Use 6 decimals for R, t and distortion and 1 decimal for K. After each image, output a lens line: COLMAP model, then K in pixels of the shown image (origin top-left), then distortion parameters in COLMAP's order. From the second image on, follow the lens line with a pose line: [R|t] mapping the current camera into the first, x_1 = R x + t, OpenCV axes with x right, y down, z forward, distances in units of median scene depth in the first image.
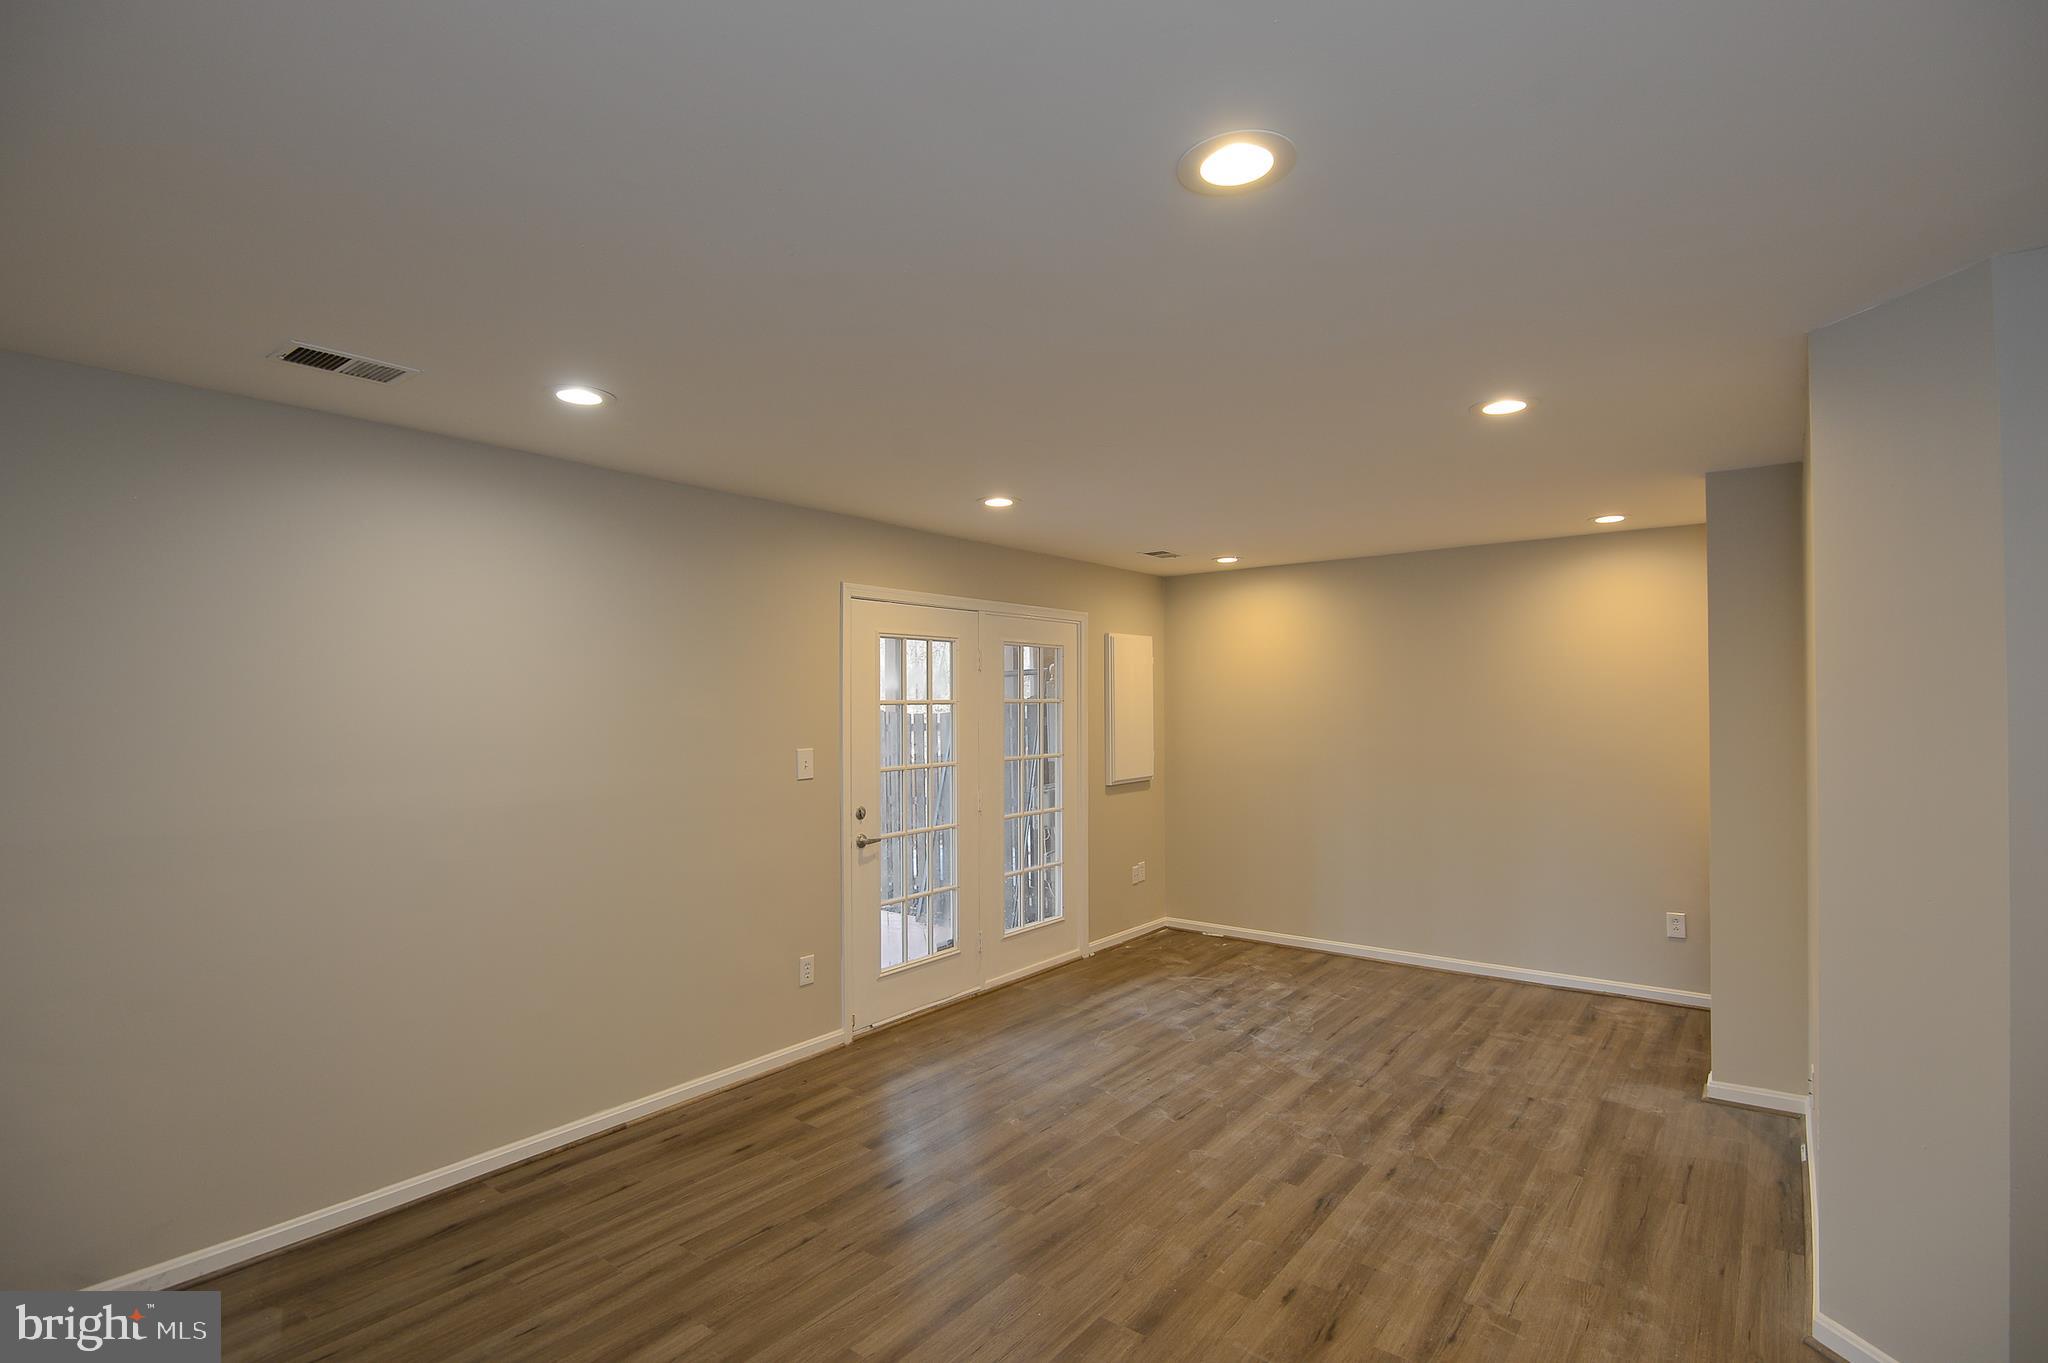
lens RADIAL K [[980.5, 0, 1024.0], [0, 980.5, 681.5], [0, 0, 1]] dist [-0.020914, -0.000219]
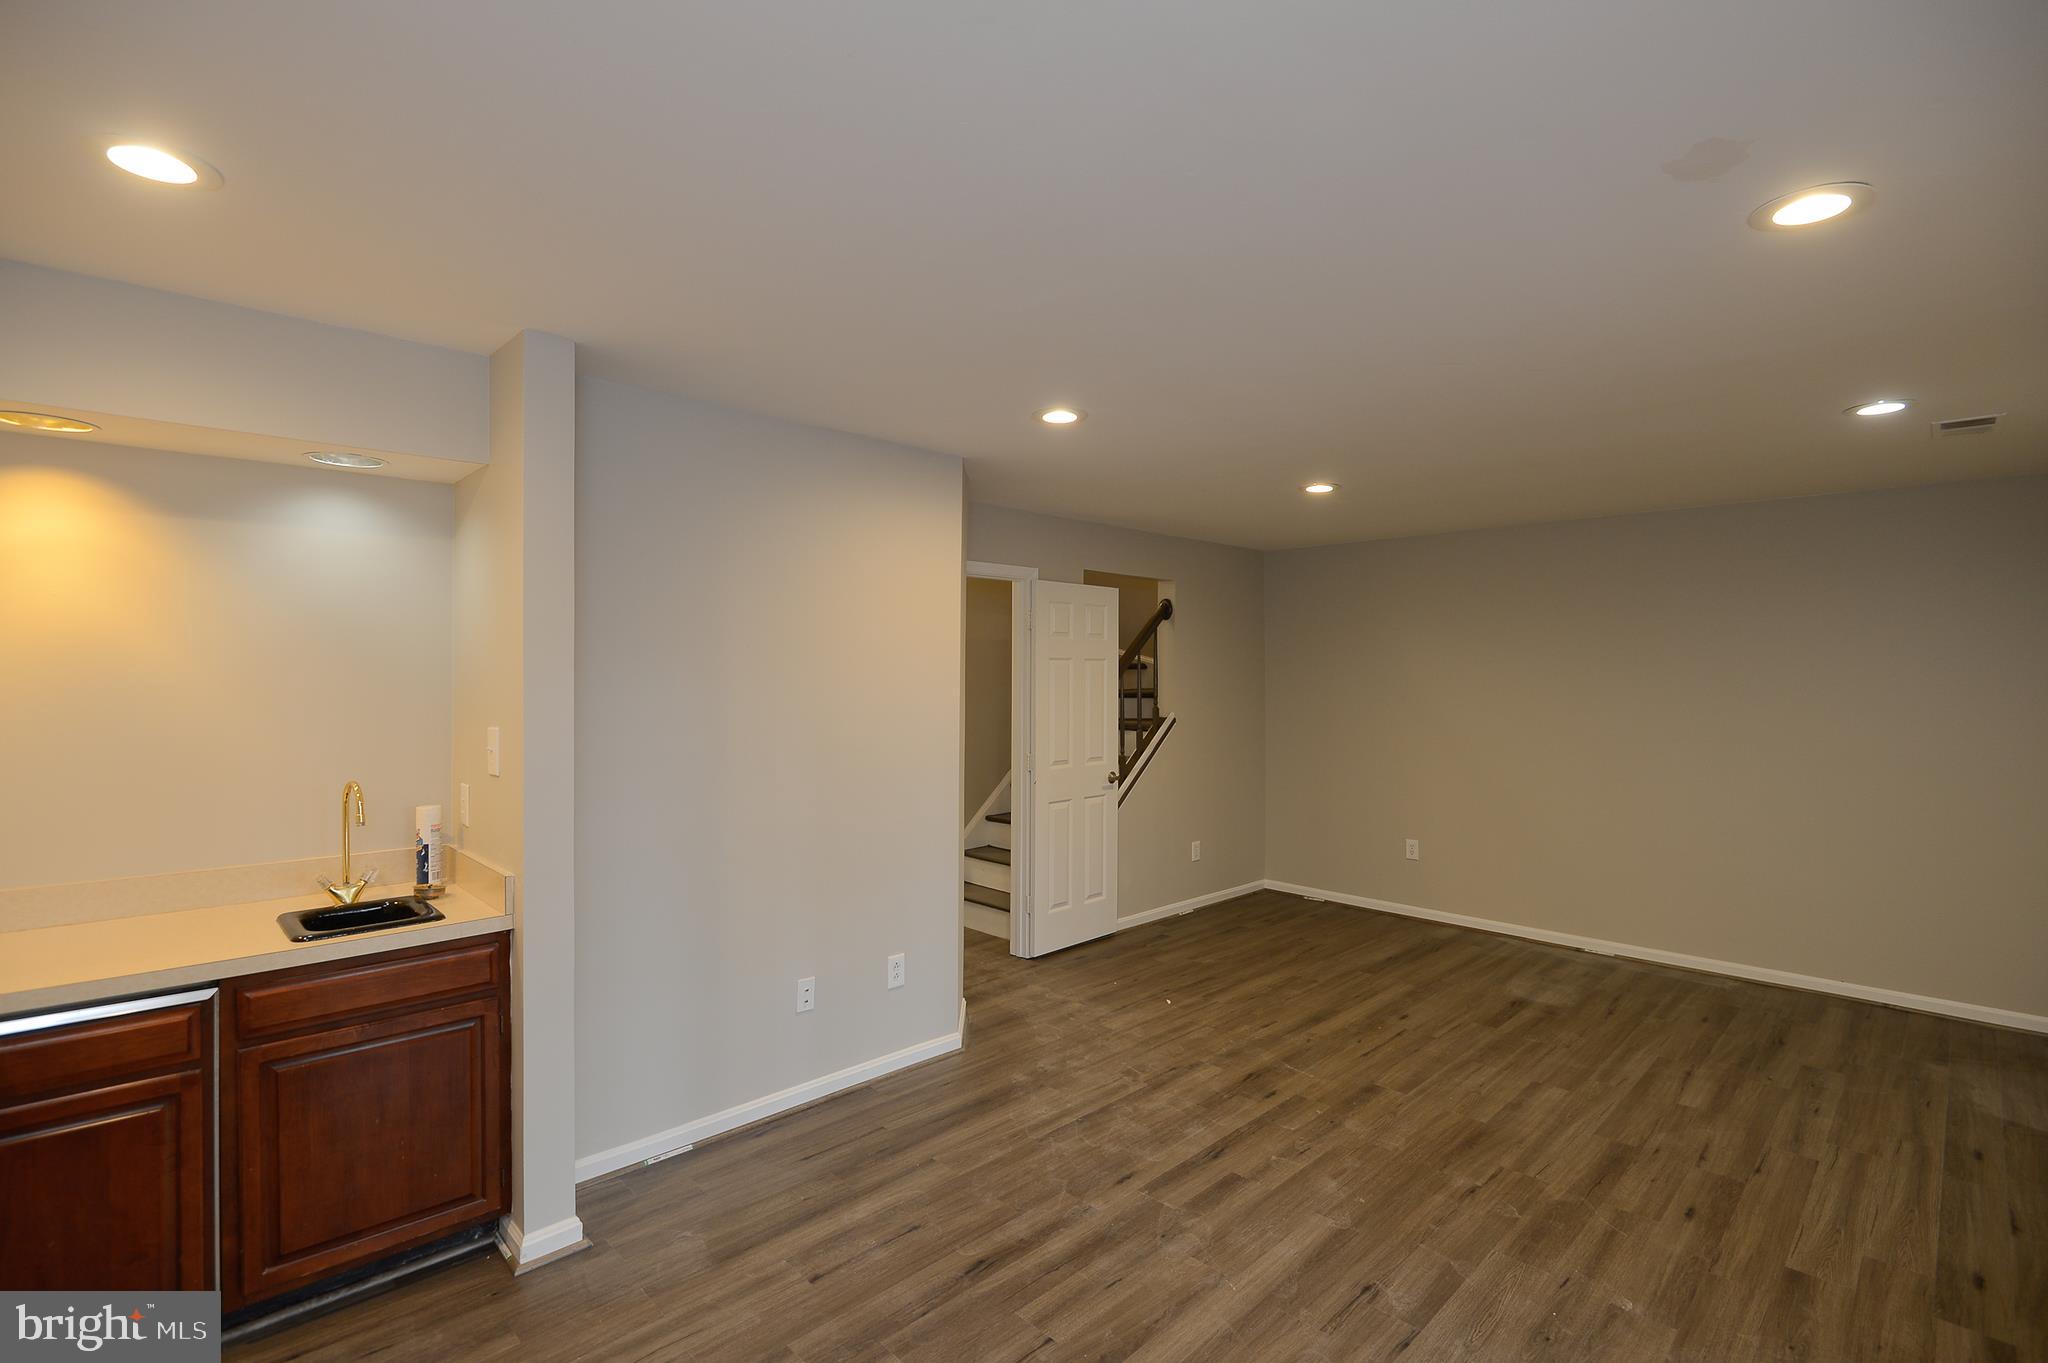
lens RADIAL K [[942.7, 0, 1024.6], [0, 942.7, 674.8], [0, 0, 1]] dist [-0.000538, -0.010614]
pose [[-0.990743, 0.002580, 0.135723, 0.299296], [-0.000549, 0.999735, -0.023012, 0.036804], [-0.135746, -0.022874, -0.990480, 1.647581]]
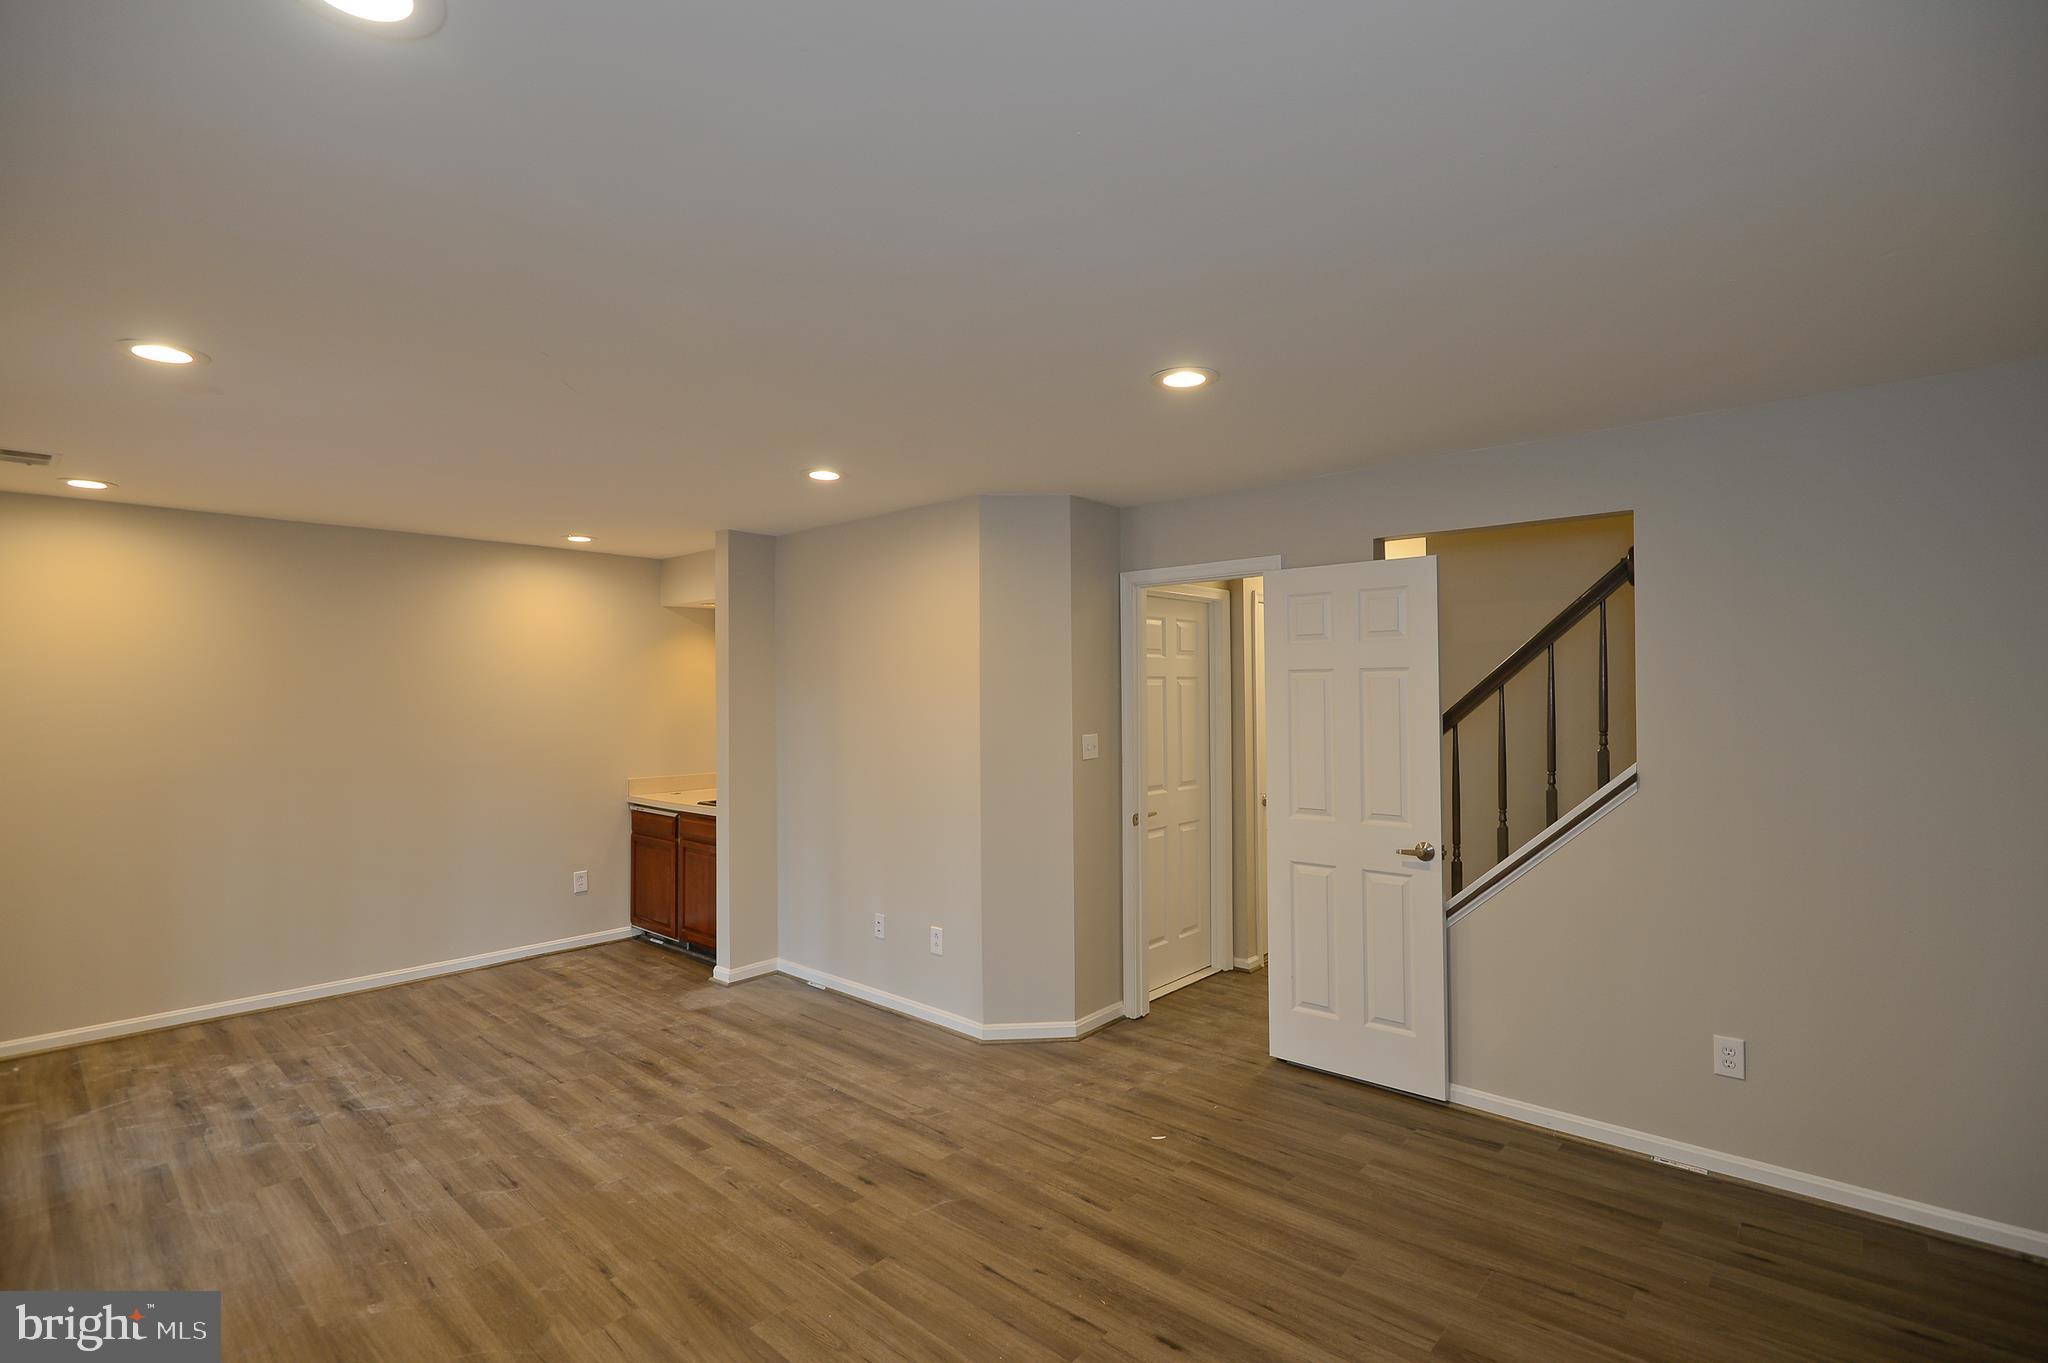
lens RADIAL K [[951.8, 0, 1018.6], [0, 951.8, 670.6], [0, 0, 1]] dist [-0.001834, -0.008481]
pose [[0.077154, 0.028689, 0.996606, -0.624145], [-0.018531, 0.999455, -0.027336, 0.016030], [-0.996847, -0.016359, 0.077643, 0.495498]]
